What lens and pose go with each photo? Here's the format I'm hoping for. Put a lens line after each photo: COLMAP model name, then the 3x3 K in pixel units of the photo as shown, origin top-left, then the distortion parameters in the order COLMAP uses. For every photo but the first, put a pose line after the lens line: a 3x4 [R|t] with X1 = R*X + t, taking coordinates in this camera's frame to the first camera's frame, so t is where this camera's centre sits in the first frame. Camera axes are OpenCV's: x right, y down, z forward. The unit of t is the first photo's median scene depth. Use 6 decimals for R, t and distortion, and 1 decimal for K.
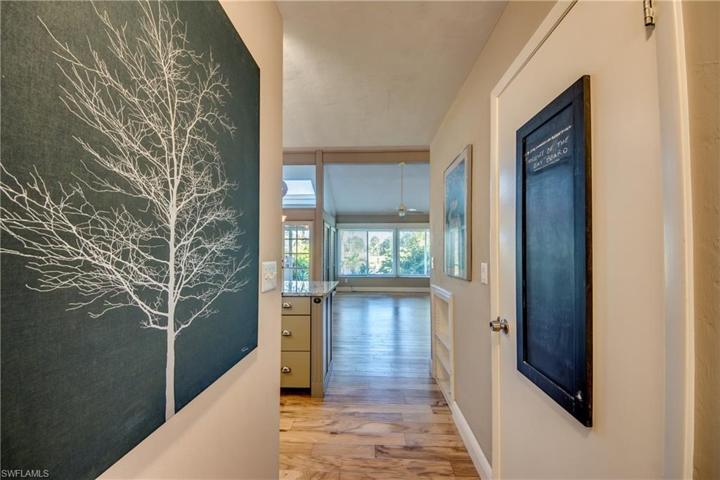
lens RADIAL K [[289.4, 0, 358.1], [0, 289.4, 246.0], [0, 0, 1]] dist [-0.000032, -0.000002]
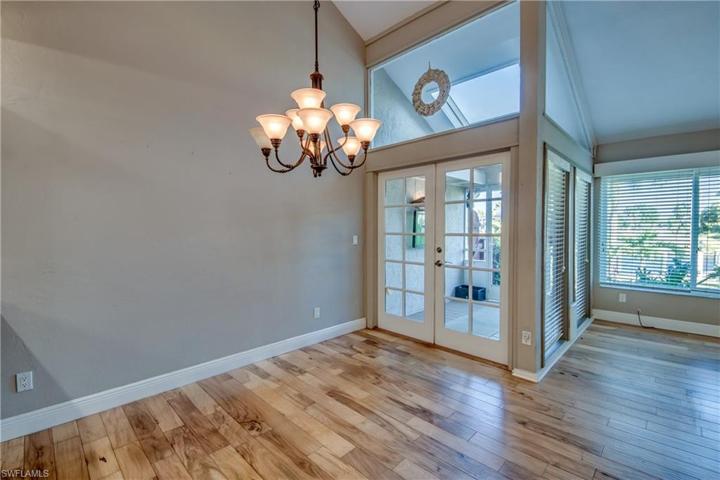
lens RADIAL K [[316.3, 0, 357.5], [0, 316.3, 235.3], [0, 0, 1]] dist [-0.002530, -0.000563]
pose [[0.738330, 0.015431, -0.674263, -0.015577], [0.014042, 0.999170, 0.038243, 0.005139], [0.674294, -0.037704, 0.737500, 0.372313]]
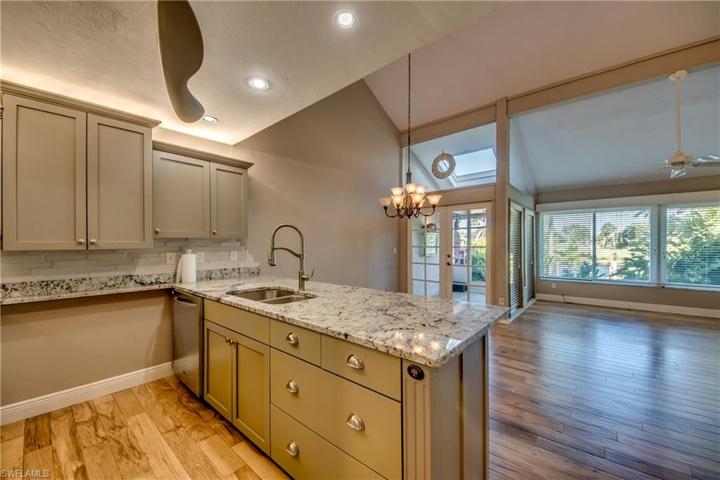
lens RADIAL K [[269.5, 0, 355.8], [0, 269.5, 244.0], [0, 0, 1]] dist [0.030991, -0.020434]
pose [[0.772332, -0.000529, -0.635219, 0.007604], [0.013953, 0.999773, 0.016132, 0.002378], [0.635066, -0.021323, 0.772164, 0.180287]]
